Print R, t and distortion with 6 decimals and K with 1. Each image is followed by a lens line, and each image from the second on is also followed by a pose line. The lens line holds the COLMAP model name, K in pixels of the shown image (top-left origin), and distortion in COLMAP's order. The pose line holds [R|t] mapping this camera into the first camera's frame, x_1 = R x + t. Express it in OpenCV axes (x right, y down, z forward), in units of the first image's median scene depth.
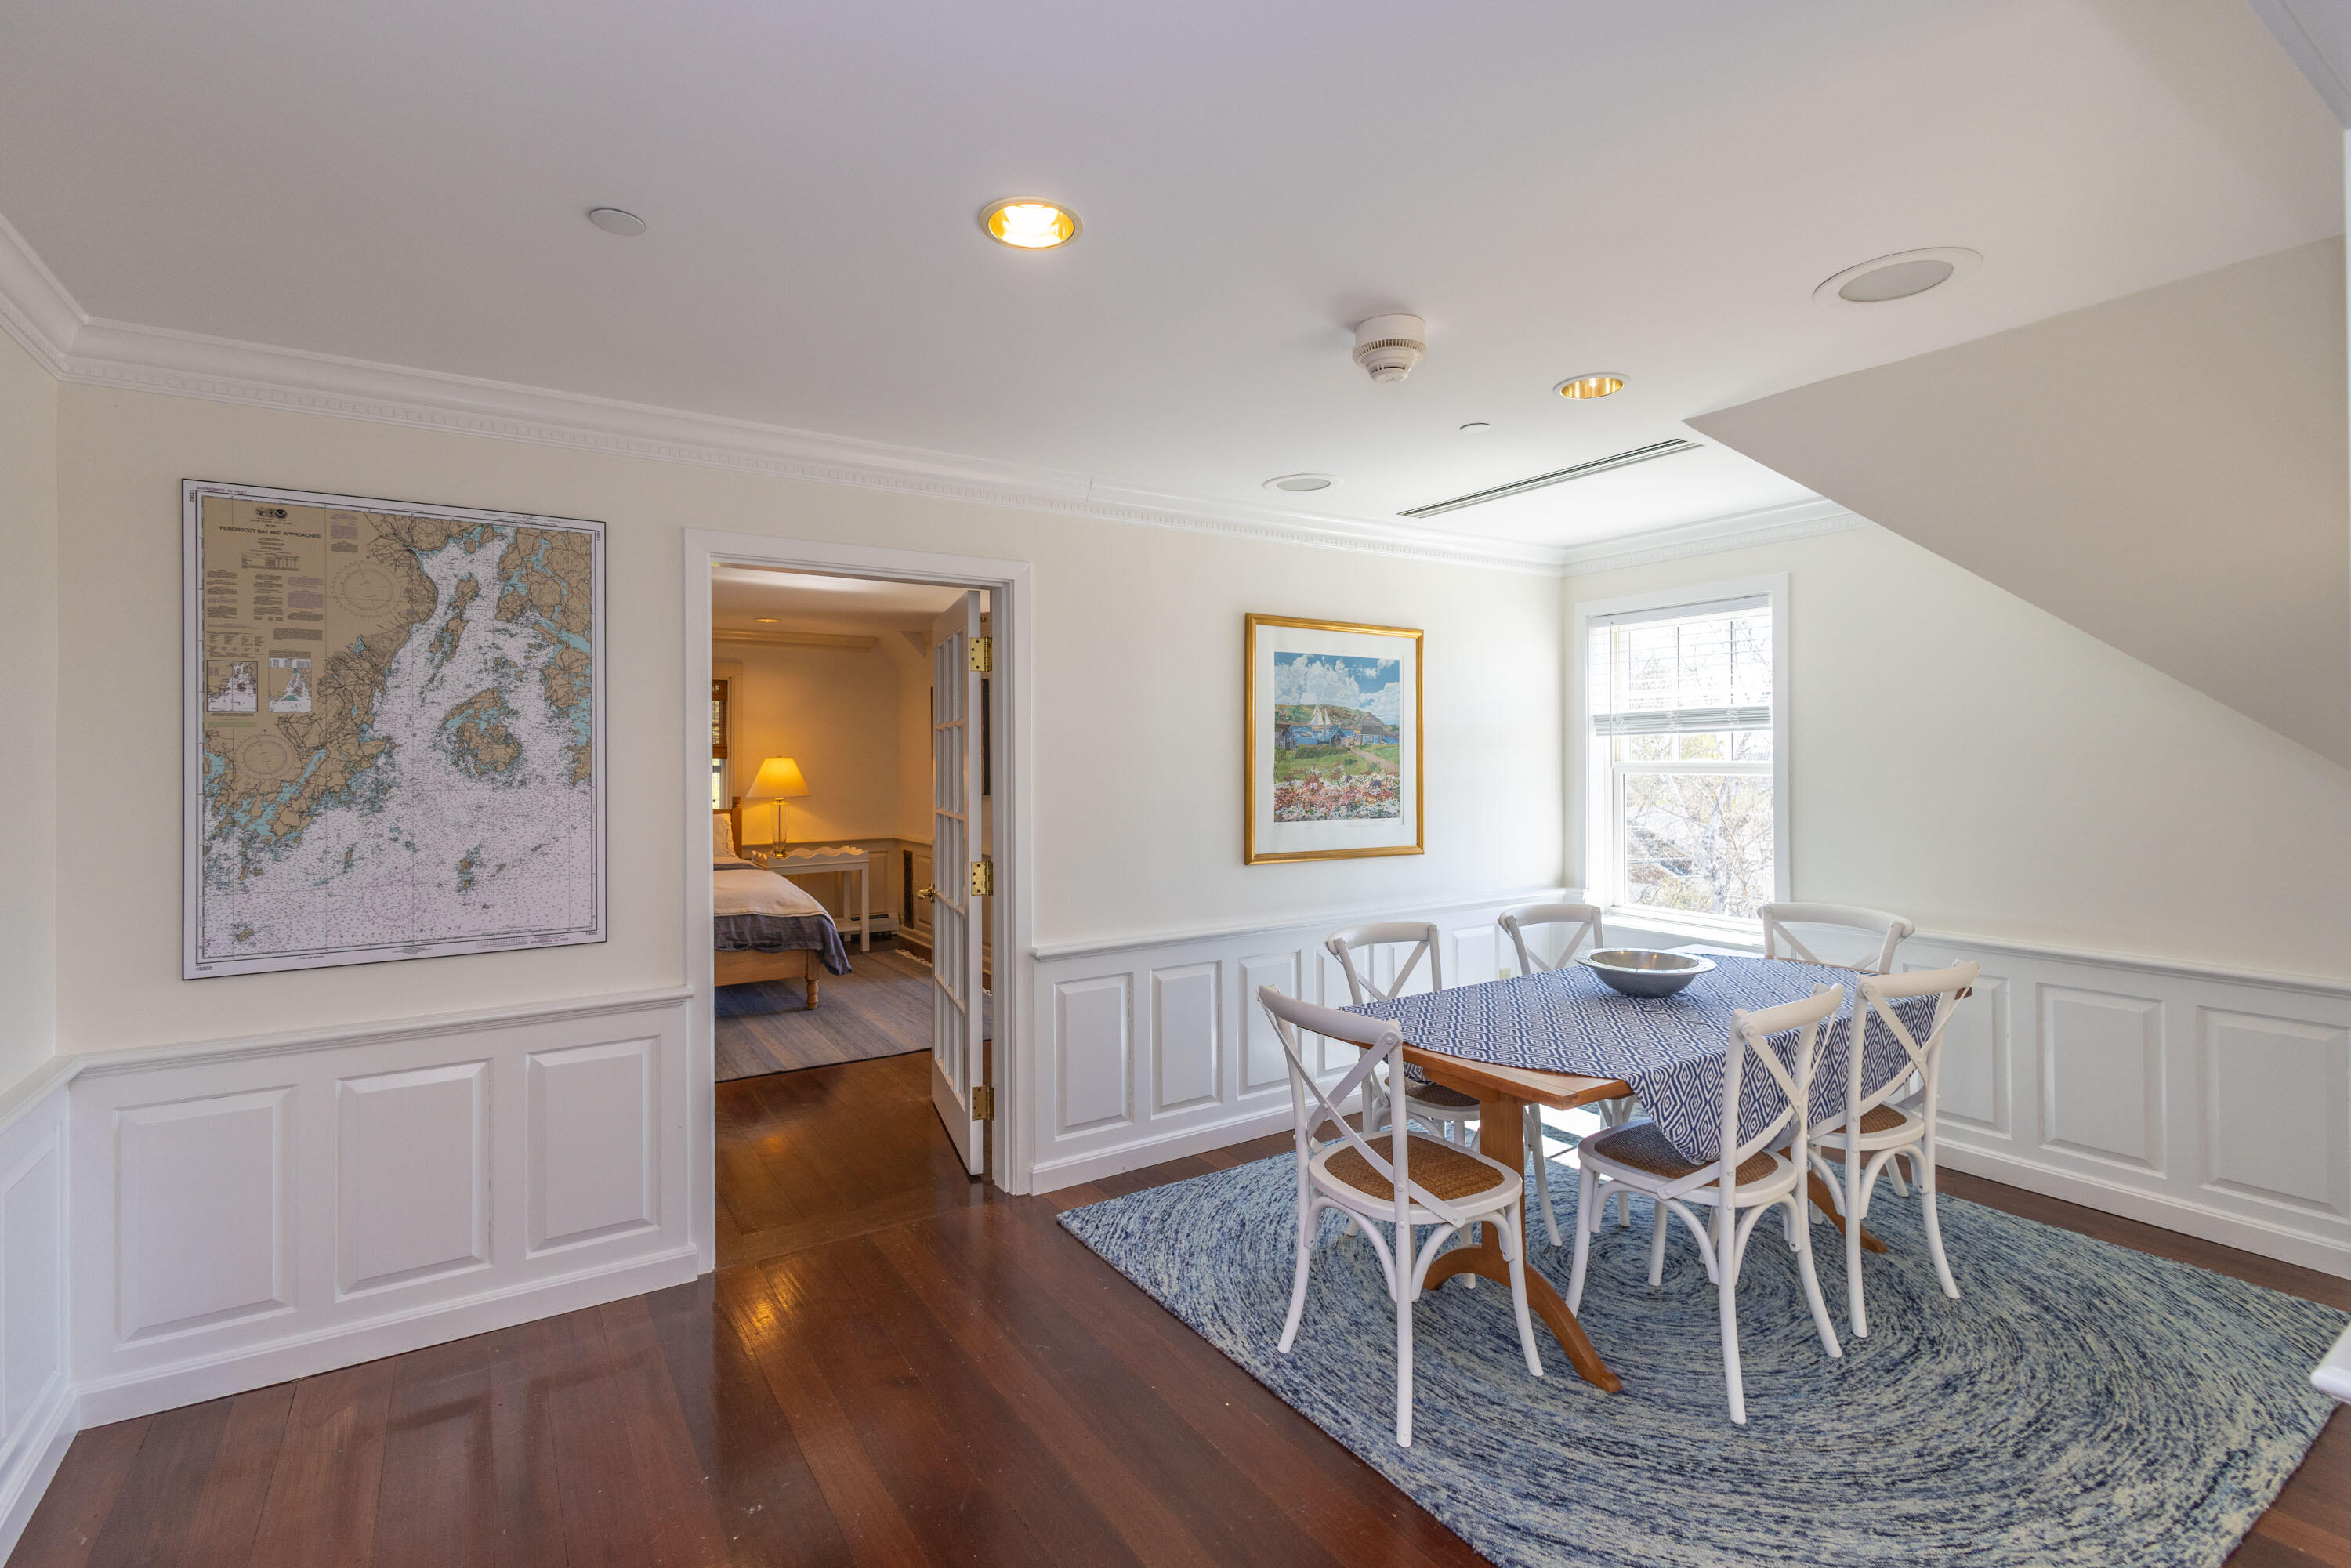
lens RADIAL K [[1093.2, 0, 1177.2], [0, 1093.2, 768.6], [0, 0, 1]] dist [0.010205, -0.000376]
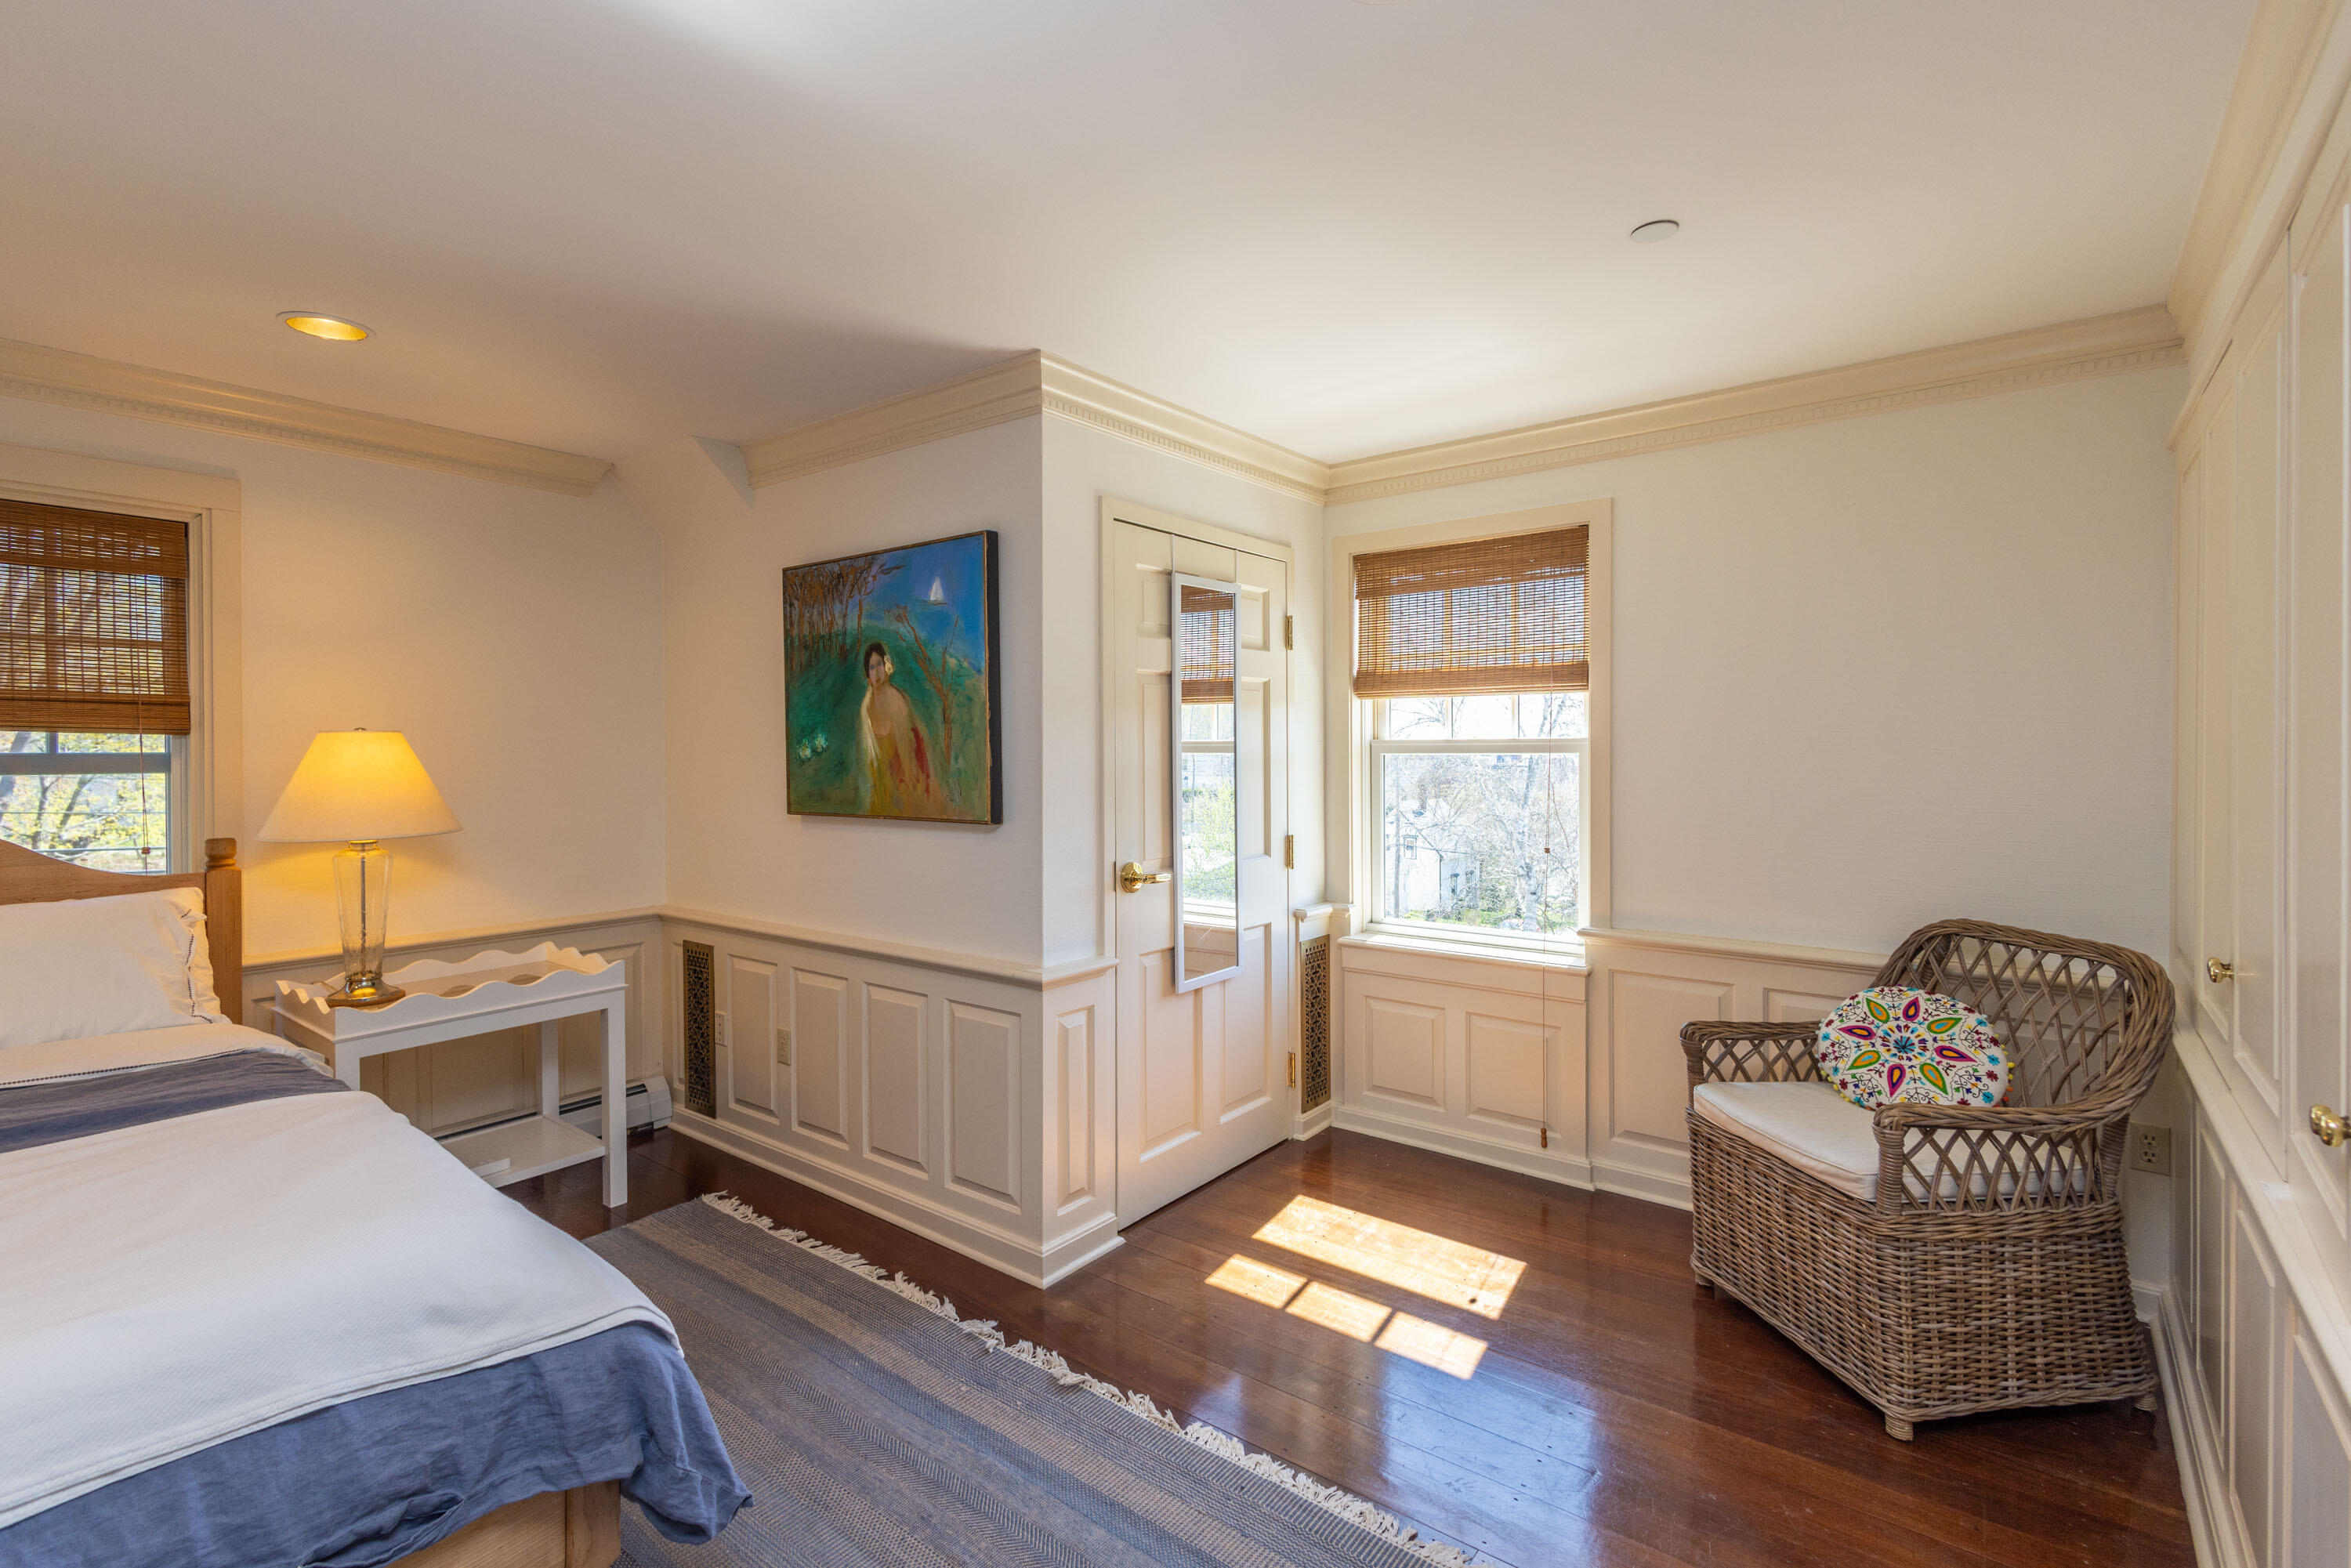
lens RADIAL K [[1093.2, 0, 1177.2], [0, 1093.2, 768.6], [0, 0, 1]] dist [0.010205, -0.000376]
pose [[0.945932, -0.007755, 0.324273, -0.408956], [0.005814, 0.999959, 0.006955, 0.002946], [-0.324314, -0.004693, 0.945938, 1.021607]]
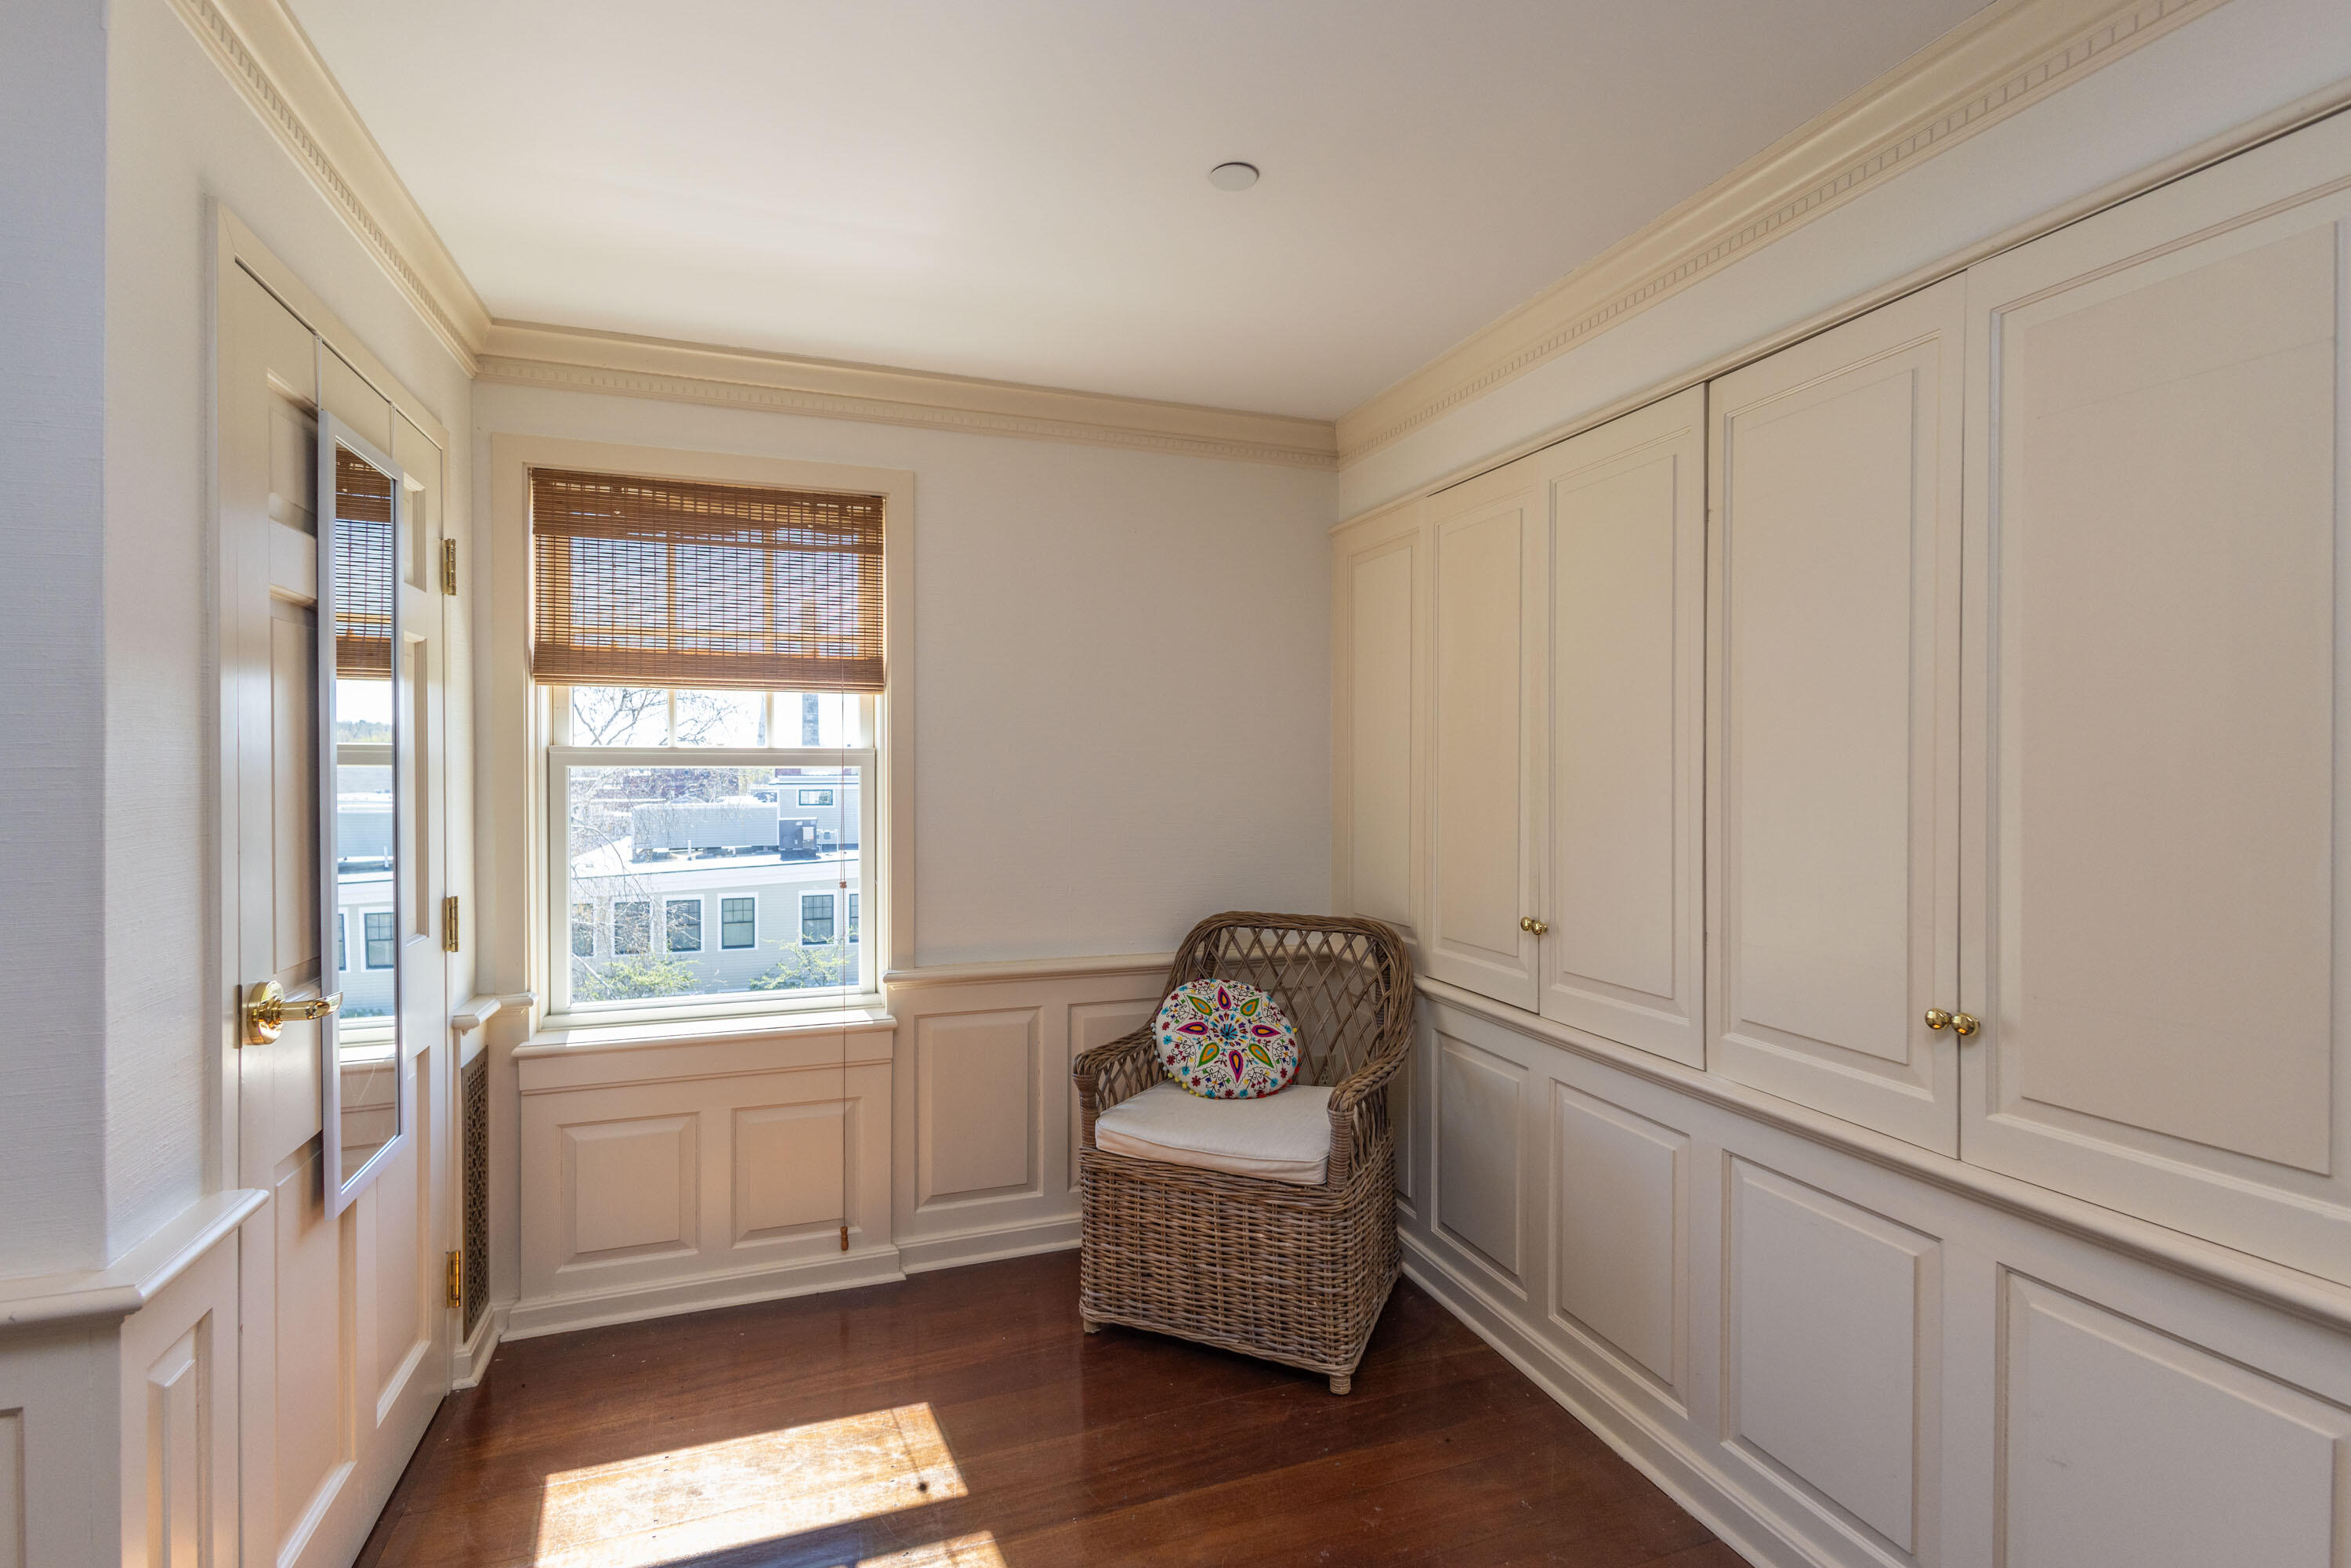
lens RADIAL K [[1080.4, 0, 1175.5], [0, 1080.4, 784.0], [0, 0, 1]] dist [0.013656, -0.000032]
pose [[0.226751, -0.011132, 0.973889, -0.516187], [0.008622, 0.999918, 0.009421, 0.006434], [-0.973915, 0.006261, 0.226828, 1.525869]]
